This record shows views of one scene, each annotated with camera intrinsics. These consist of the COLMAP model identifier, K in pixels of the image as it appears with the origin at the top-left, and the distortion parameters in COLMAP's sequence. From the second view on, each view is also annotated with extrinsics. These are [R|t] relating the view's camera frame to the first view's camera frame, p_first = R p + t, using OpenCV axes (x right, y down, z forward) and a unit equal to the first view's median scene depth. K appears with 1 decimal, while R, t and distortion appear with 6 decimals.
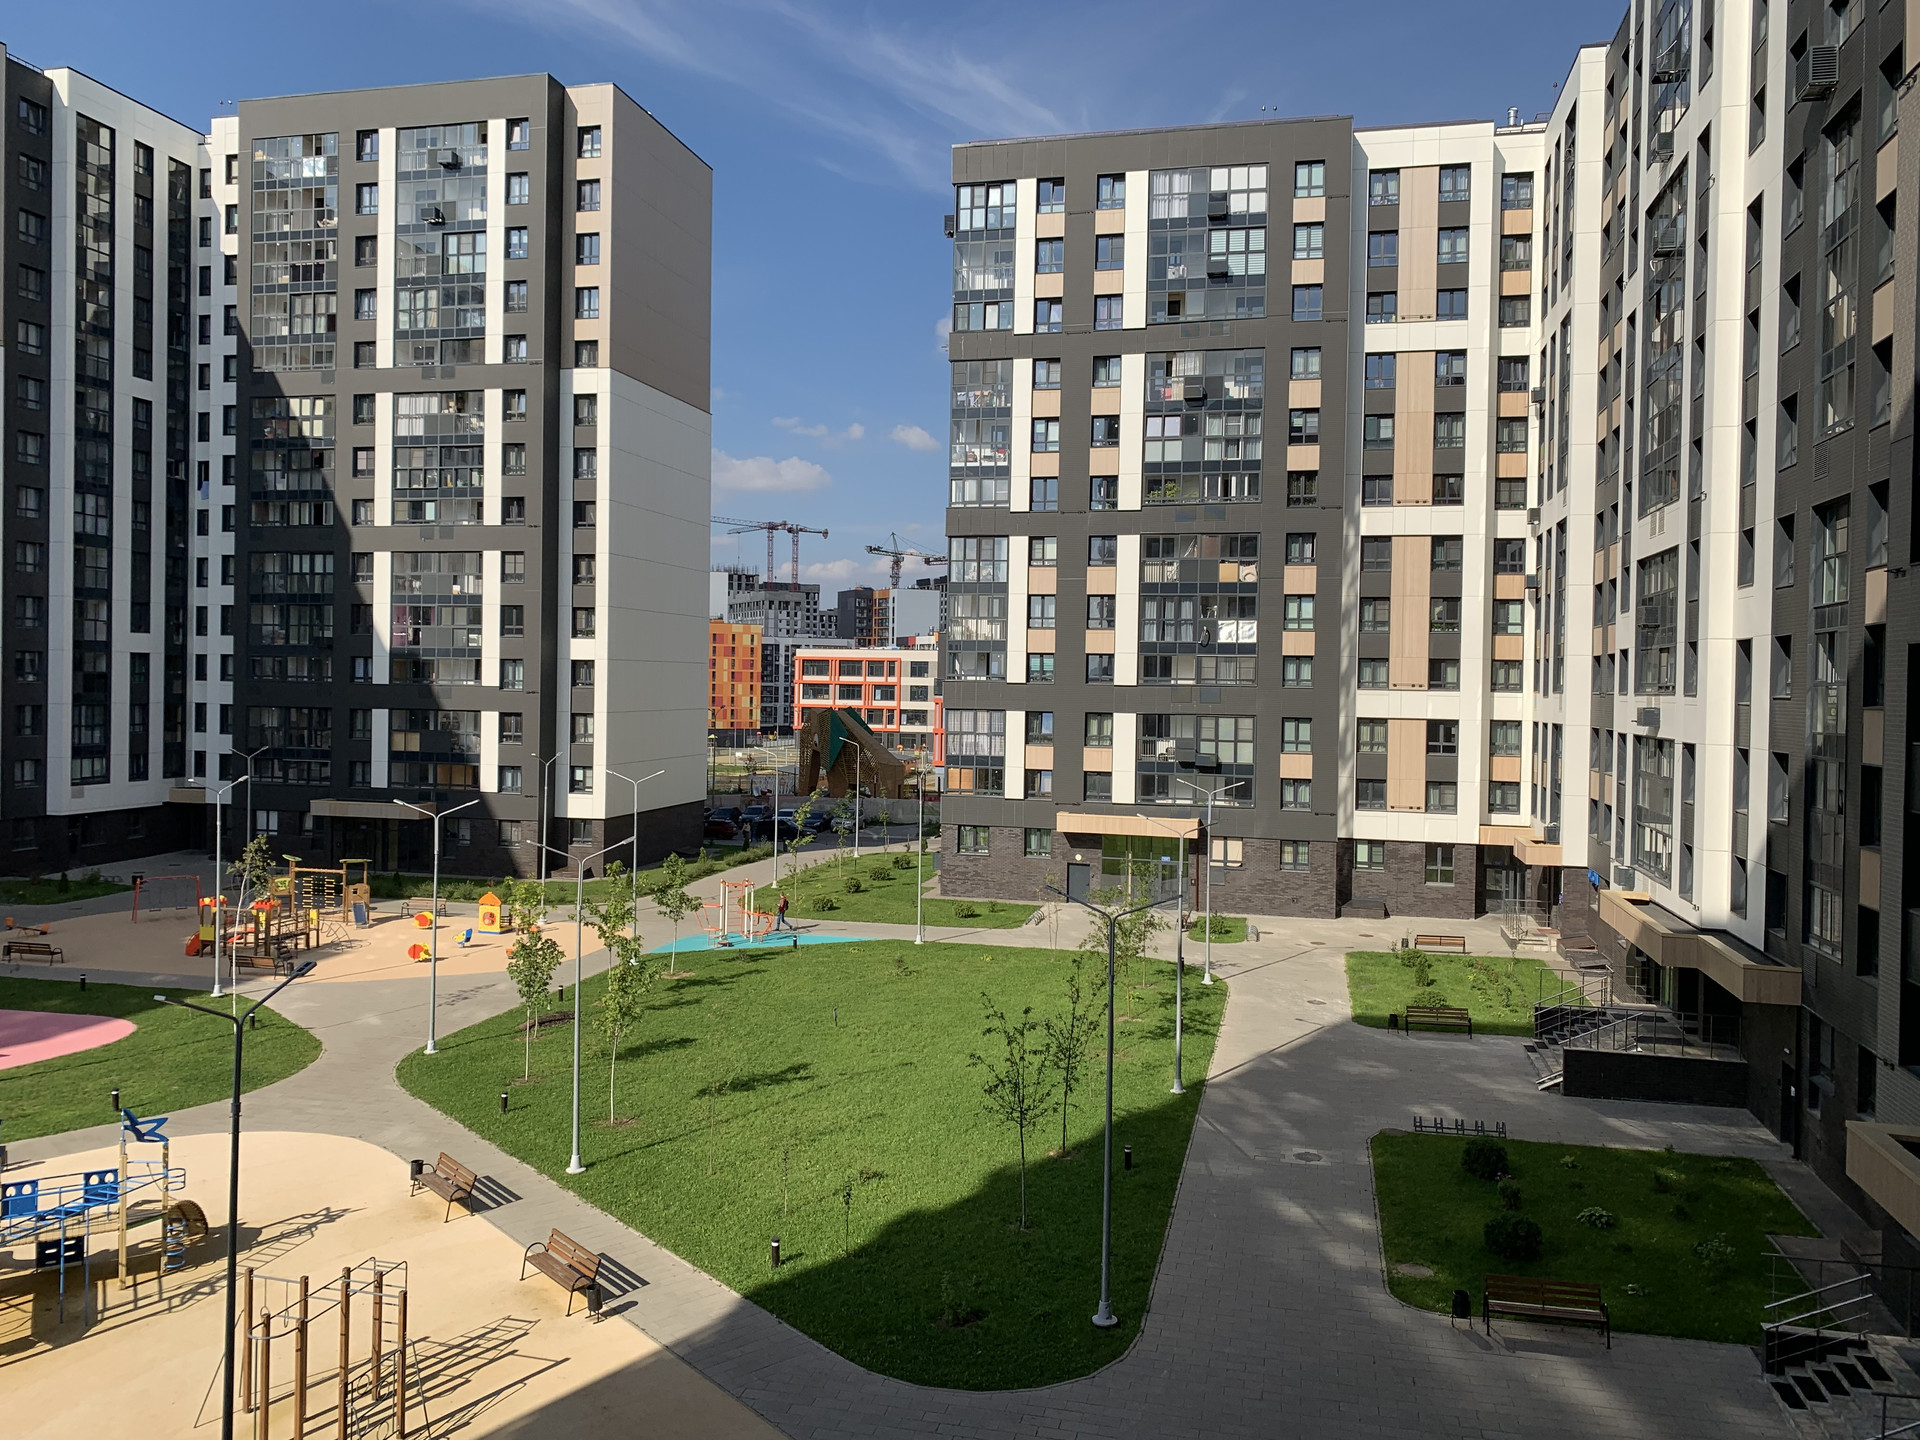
lens RADIAL K [[1466.5, 0, 959.3], [0, 1466.5, 717.1], [0, 0, 1]] dist [-0.007432, -0.015458]
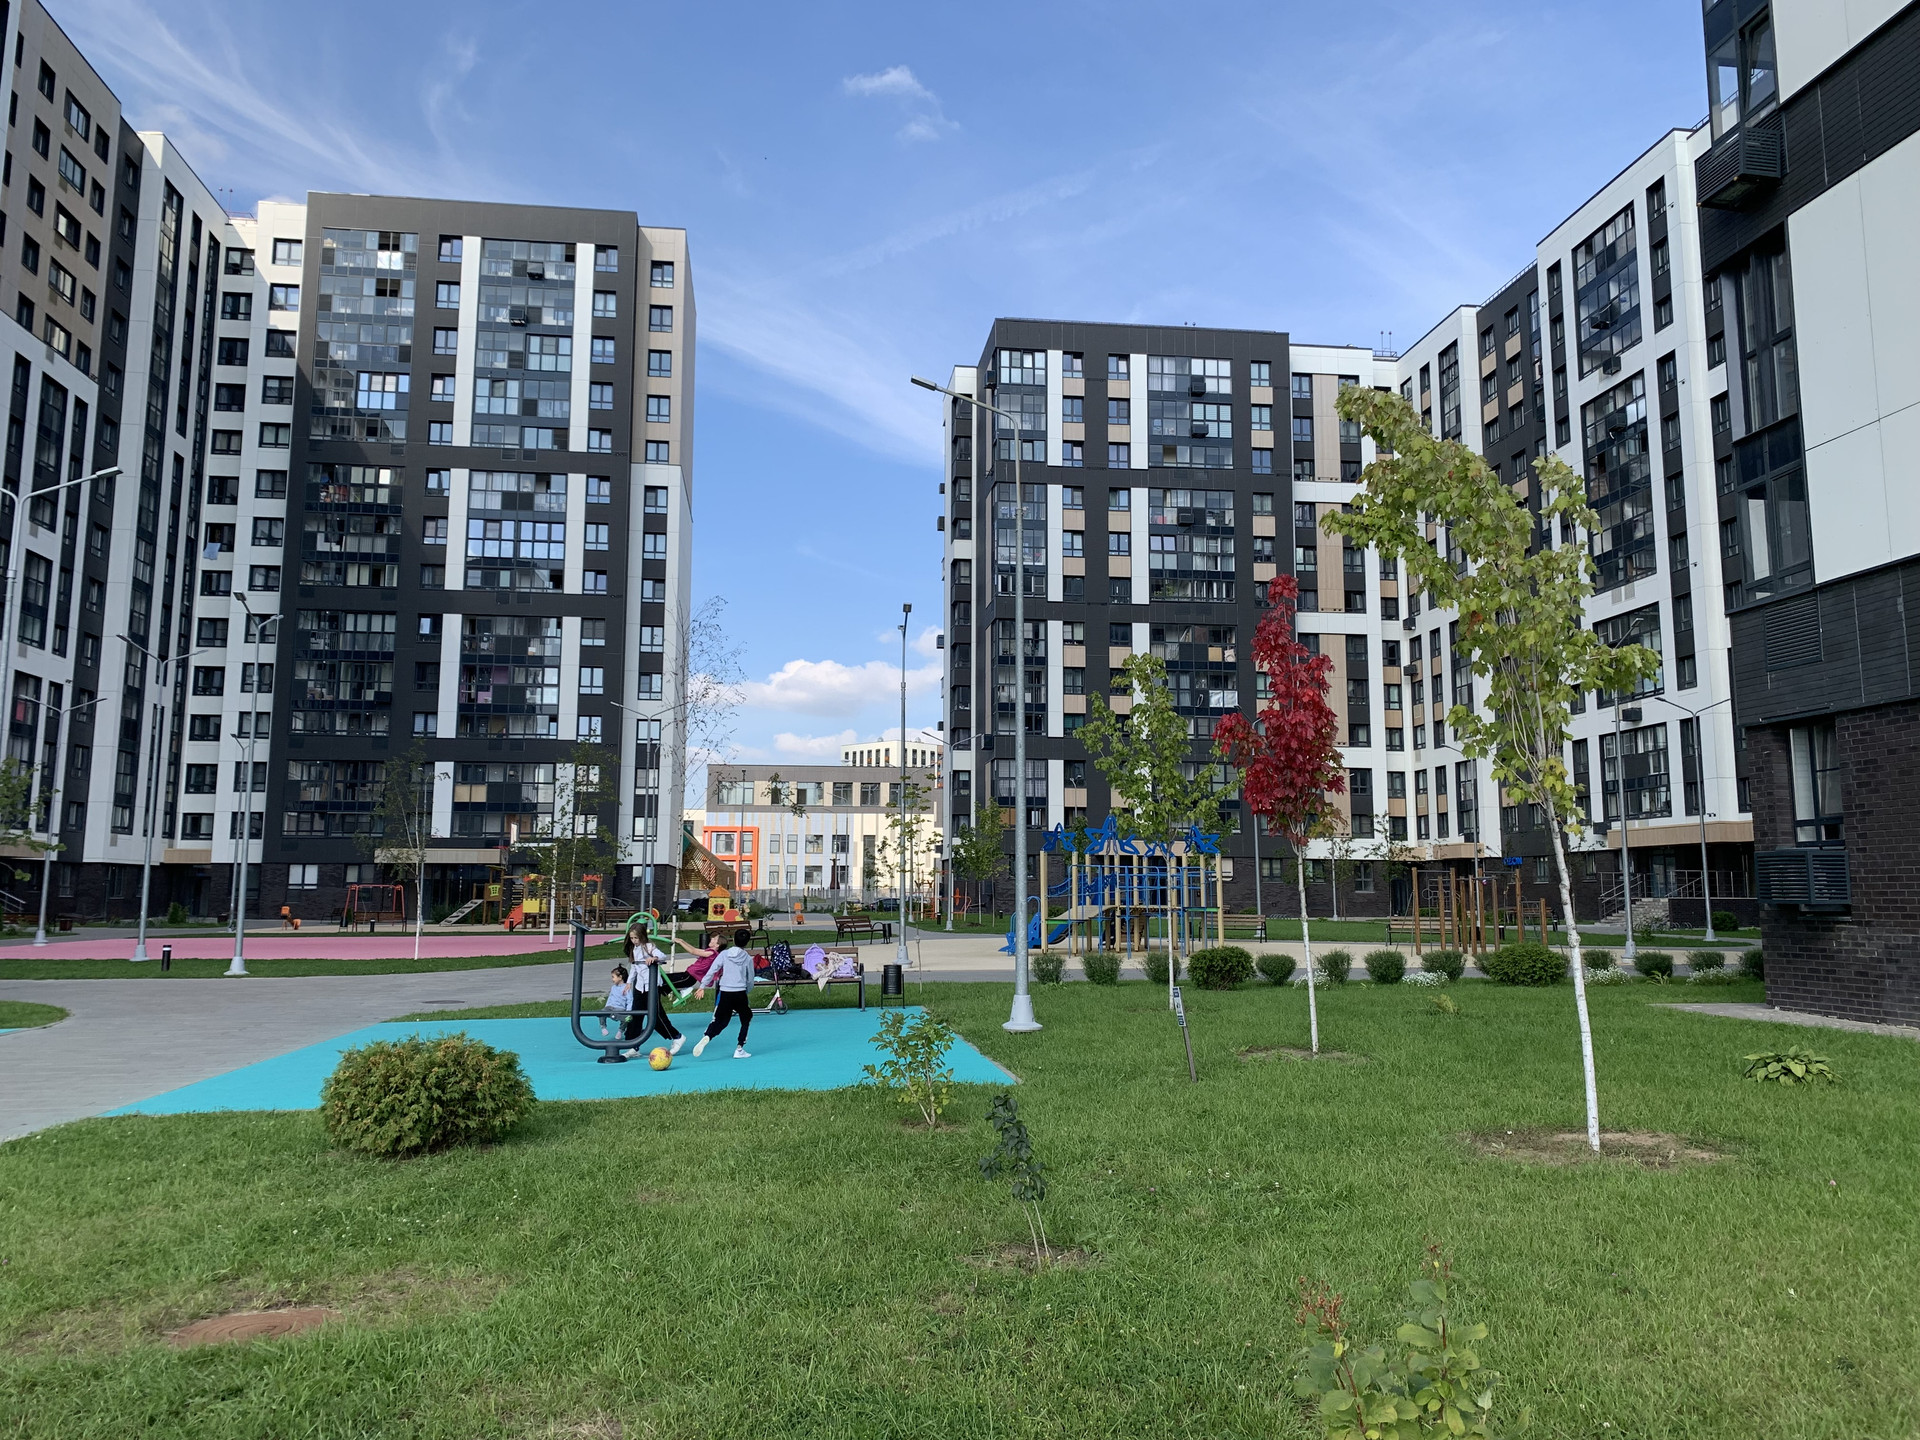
lens RADIAL K [[1466.5, 0, 956.3], [0, 1466.5, 719.7], [0, 0, 1]] dist [-0.007432, -0.015458]
pose [[0.929542, 0.032076, 0.367318, -0.506007], [0.022187, 0.989538, -0.142557, 0.139408], [-0.368048, 0.140662, 0.919105, -0.110387]]
